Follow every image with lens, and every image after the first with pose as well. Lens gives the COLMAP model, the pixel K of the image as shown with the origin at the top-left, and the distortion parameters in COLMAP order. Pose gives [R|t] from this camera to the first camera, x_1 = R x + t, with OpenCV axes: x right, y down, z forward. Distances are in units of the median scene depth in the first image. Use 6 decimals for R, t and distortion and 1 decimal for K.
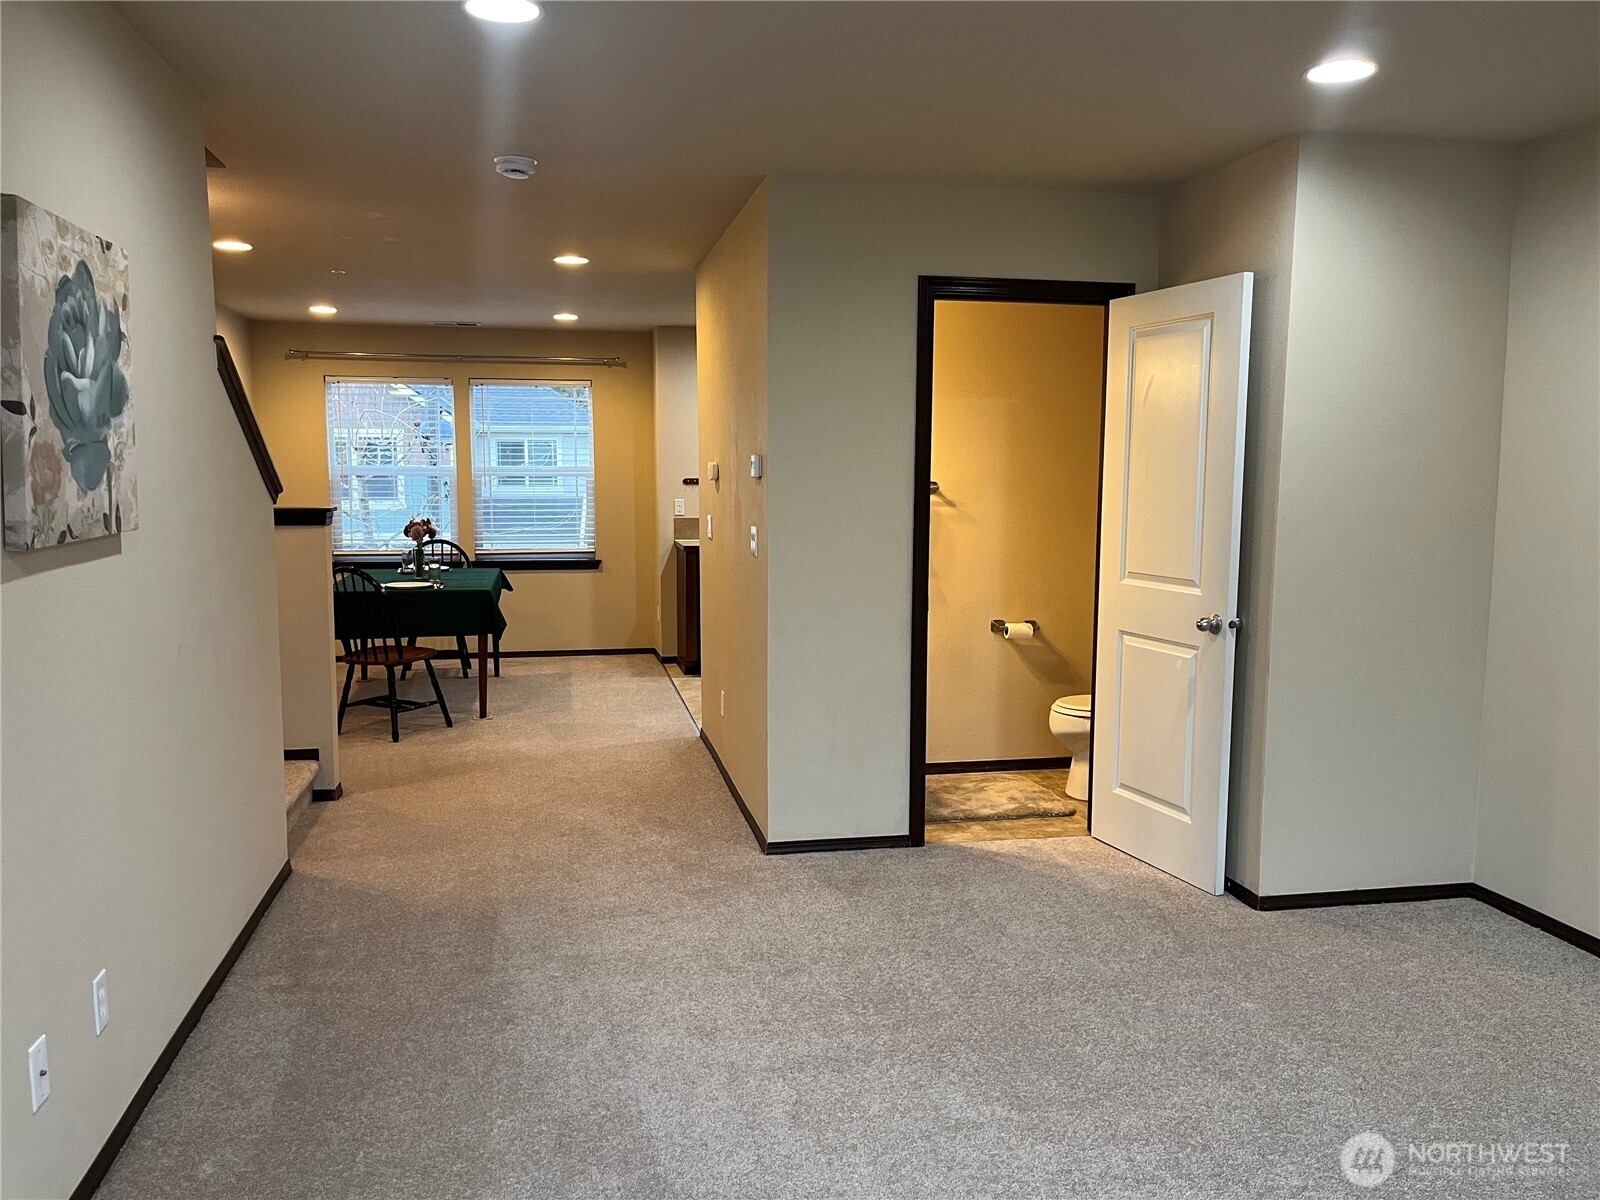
lens RADIAL K [[1223.3, 0, 802.9], [0, 1223.3, 596.7], [0, 0, 1]] dist [0.062600, -0.020412]
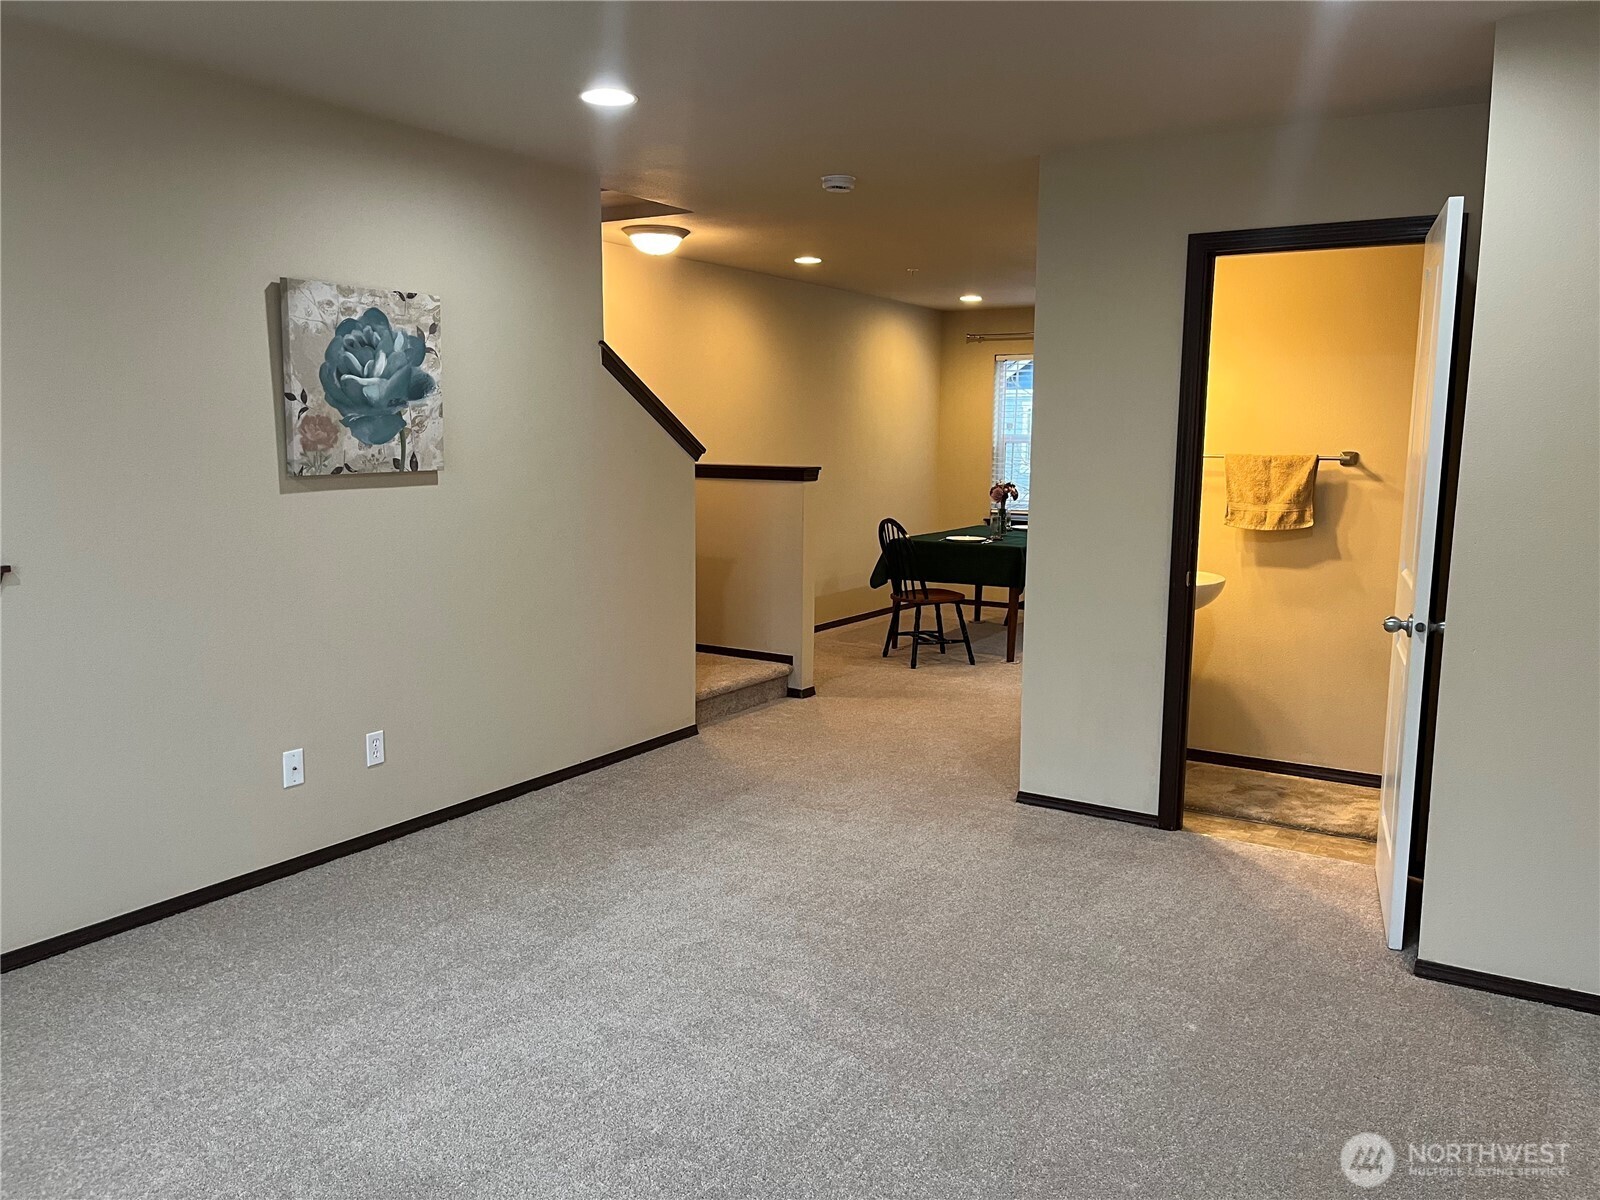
lens RADIAL K [[1223.3, 0, 794.5], [0, 1223.3, 600.0], [0, 0, 1]] dist [0.062600, -0.020412]
pose [[0.725221, 0.097818, -0.681533, 0.655927], [-0.079477, 0.995133, 0.058256, -0.011794], [0.683914, 0.011918, 0.729465, 0.113111]]
